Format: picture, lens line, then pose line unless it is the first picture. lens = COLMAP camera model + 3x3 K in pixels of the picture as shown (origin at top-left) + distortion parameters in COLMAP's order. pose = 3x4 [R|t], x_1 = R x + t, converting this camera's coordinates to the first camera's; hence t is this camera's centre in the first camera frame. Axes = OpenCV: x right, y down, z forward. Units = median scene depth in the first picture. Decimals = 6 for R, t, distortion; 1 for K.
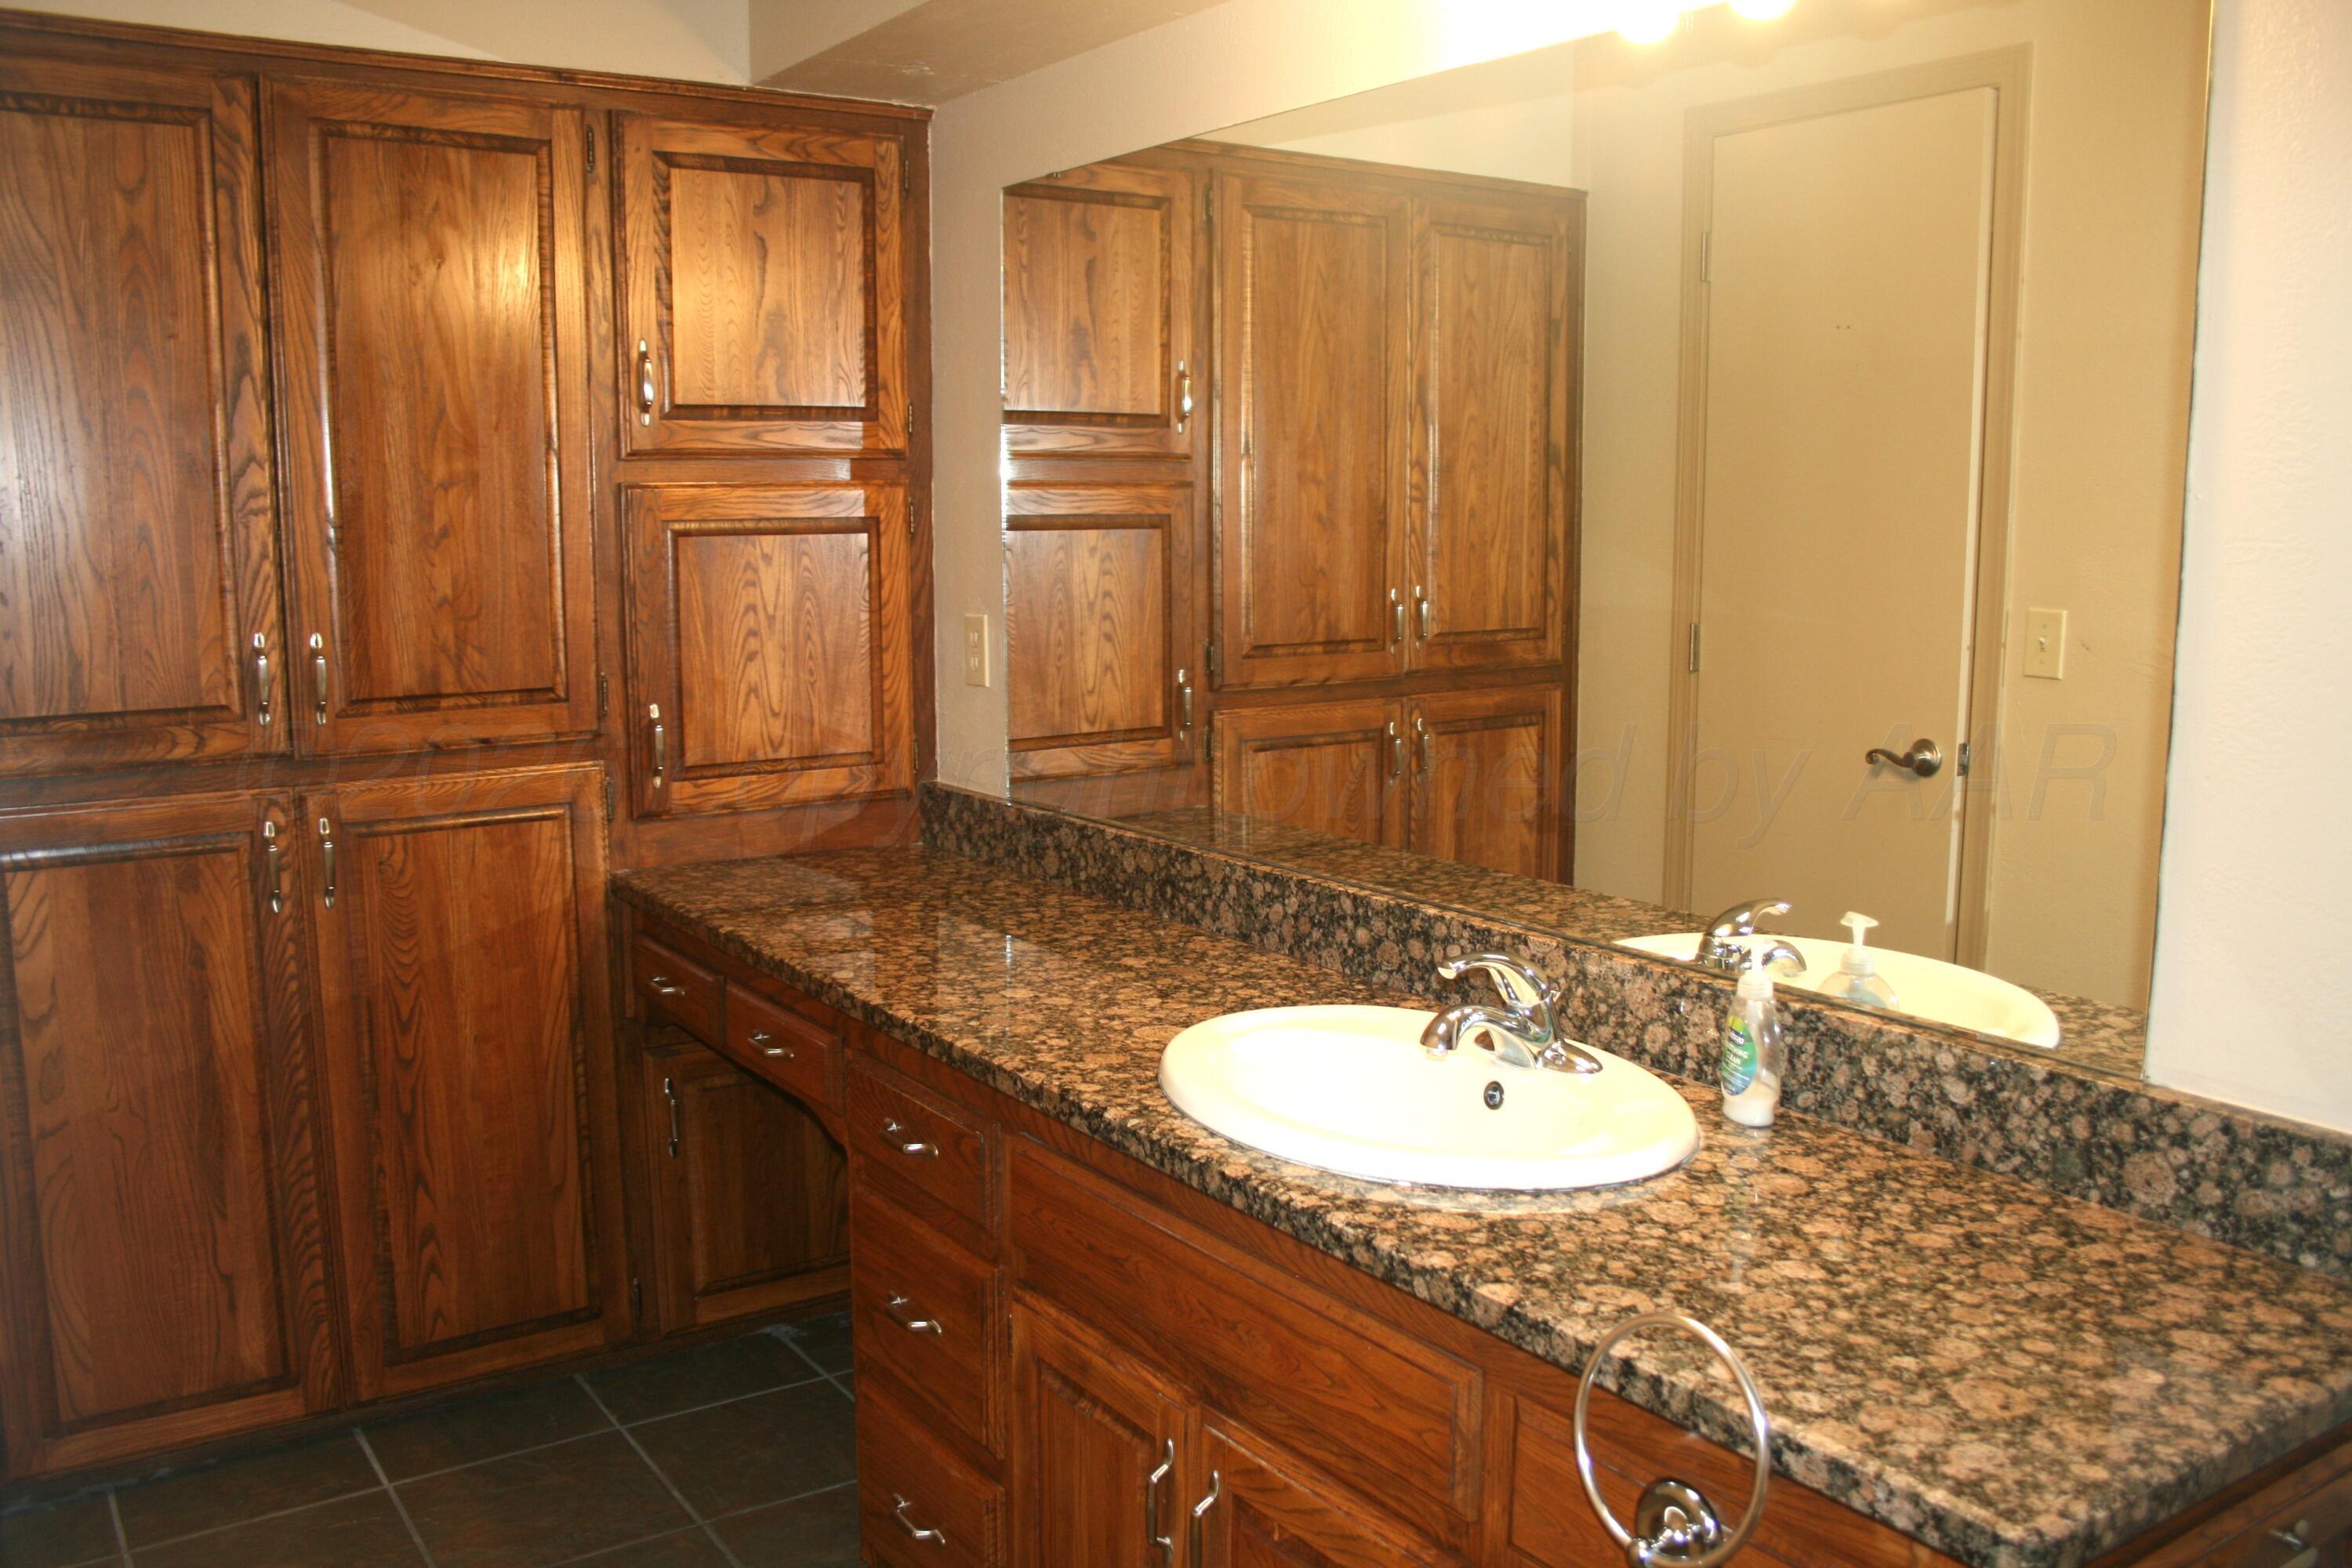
lens RADIAL K [[2011.9, 0, 1187.3], [0, 2011.9, 786.2], [0, 0, 1]] dist [-0.137968, 0.123537]
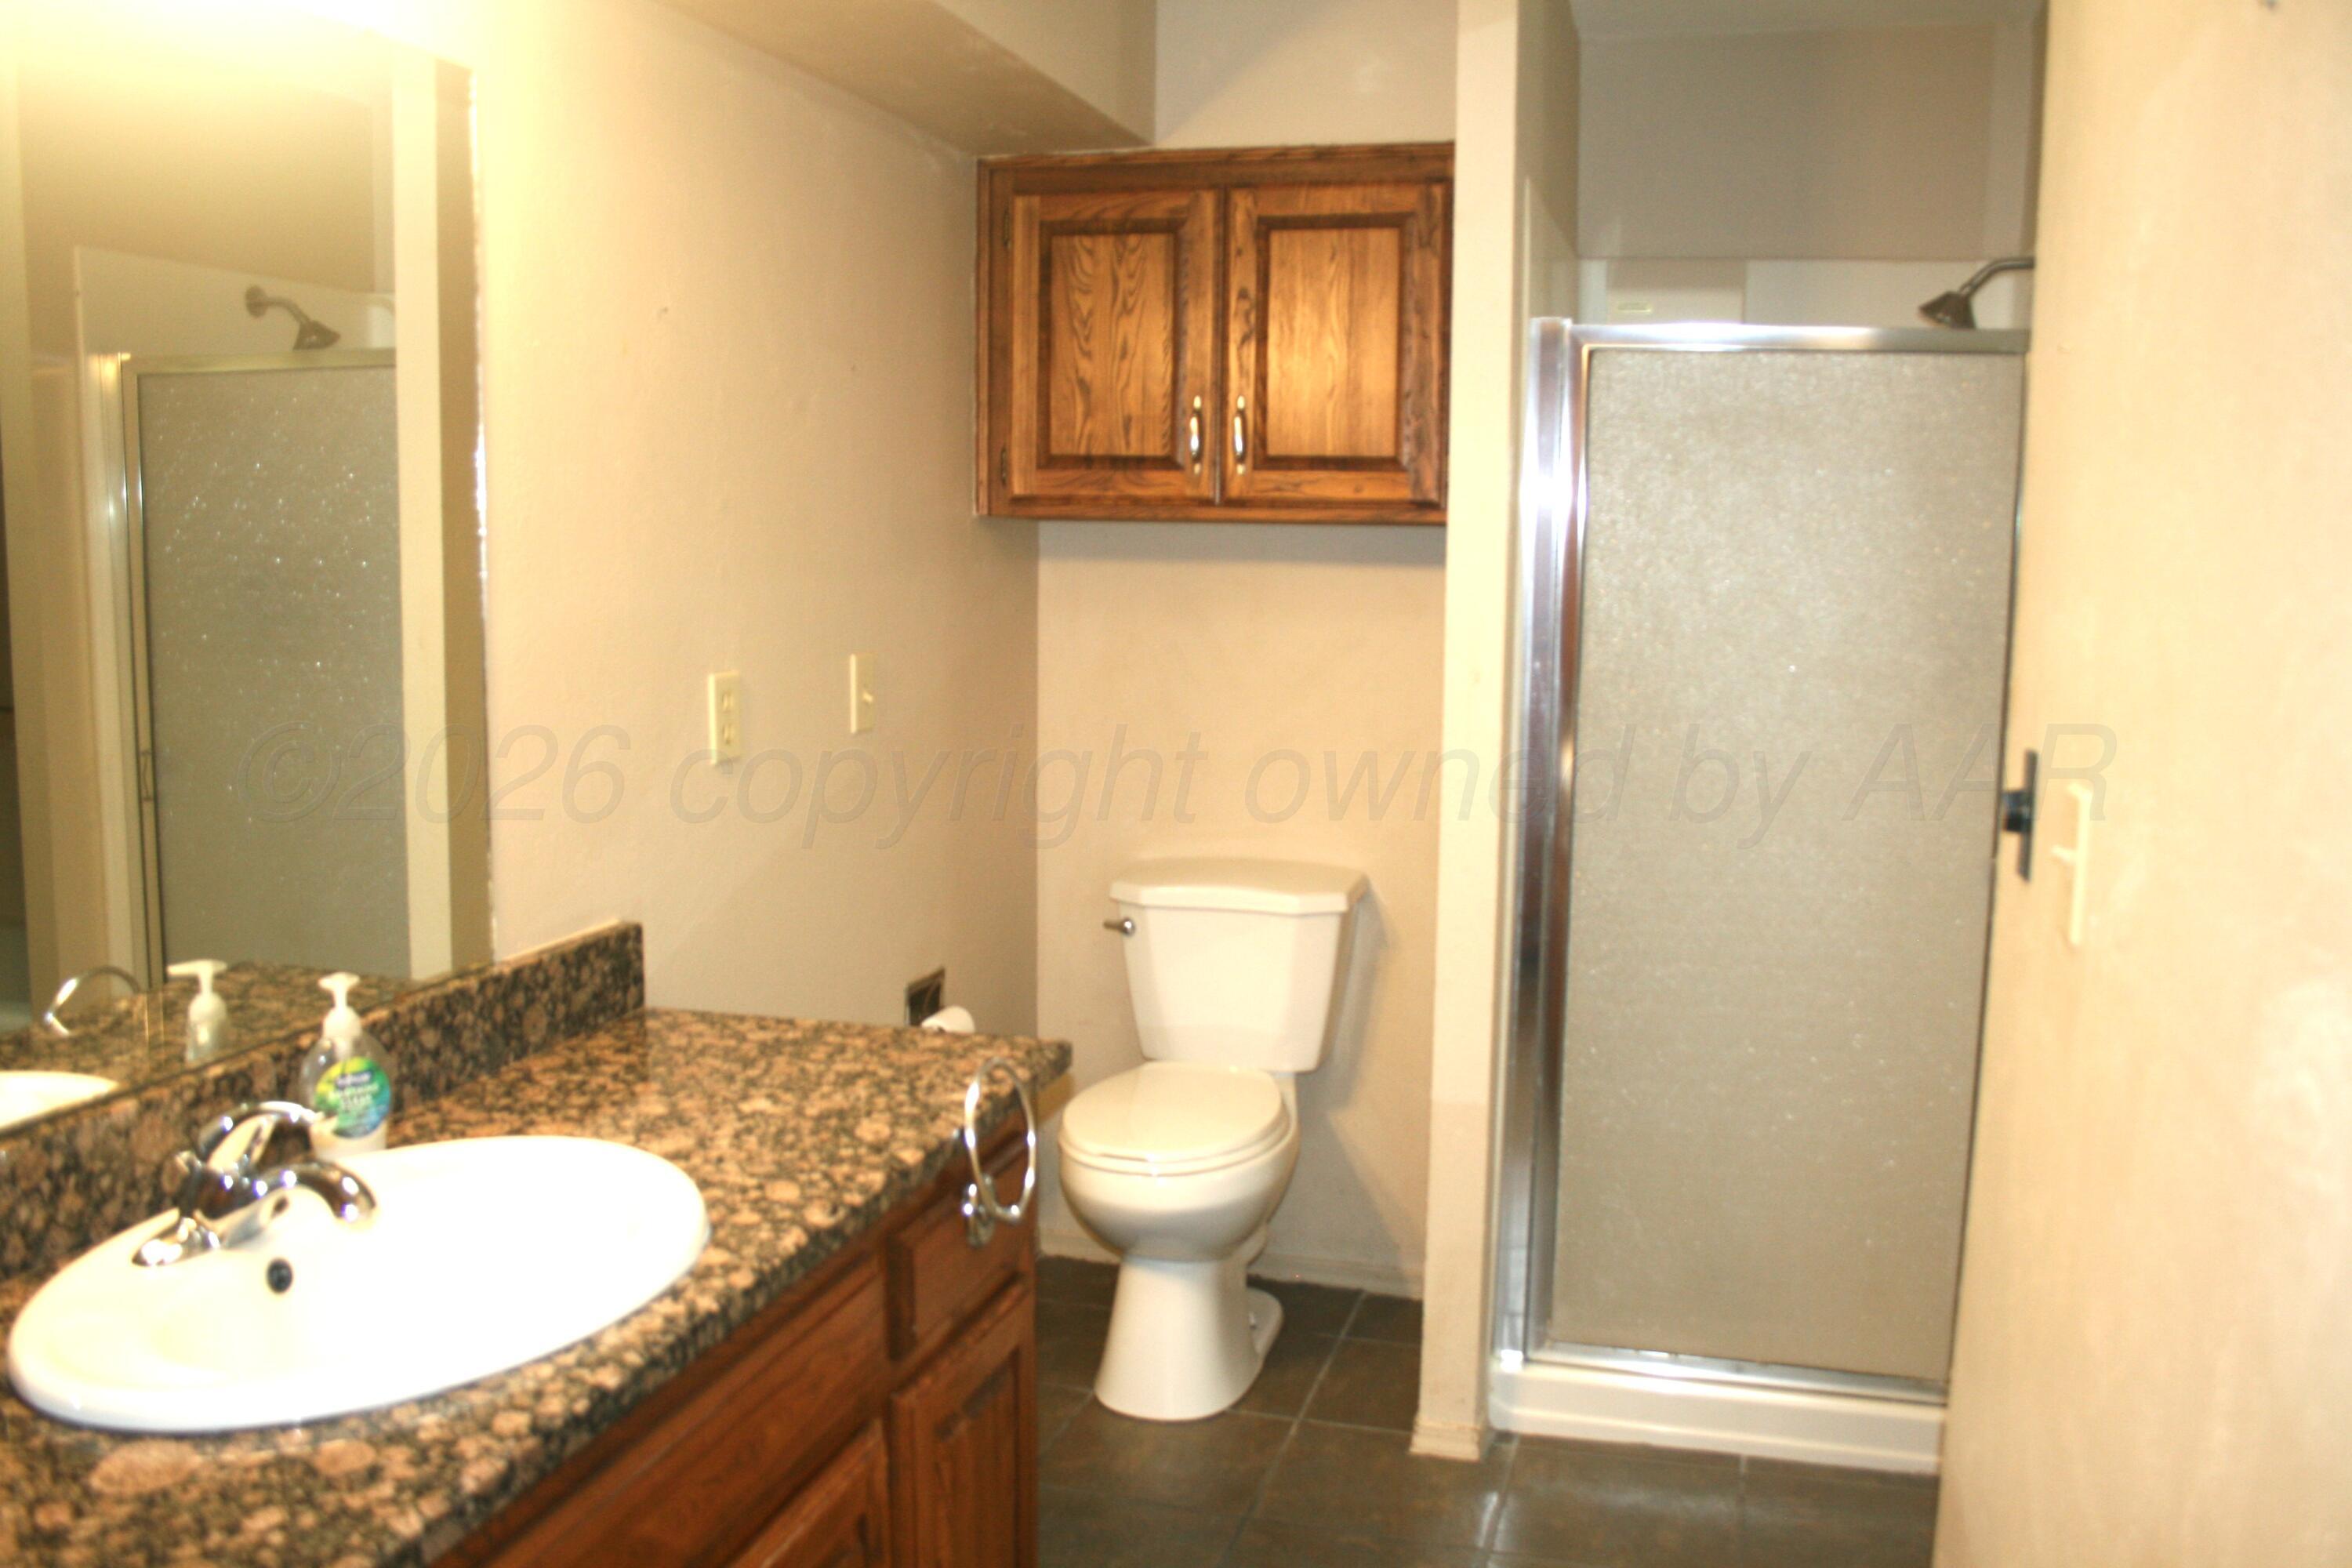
lens RADIAL K [[2011.9, 0, 1187.7], [0, 2011.9, 776.9], [0, 0, 1]] dist [-0.137968, 0.123537]
pose [[-0.636703, -0.122776, 0.761272, -0.774435], [0.084014, 0.970321, 0.226757, -0.225533], [-0.766518, 0.208334, -0.607492, 1.336120]]
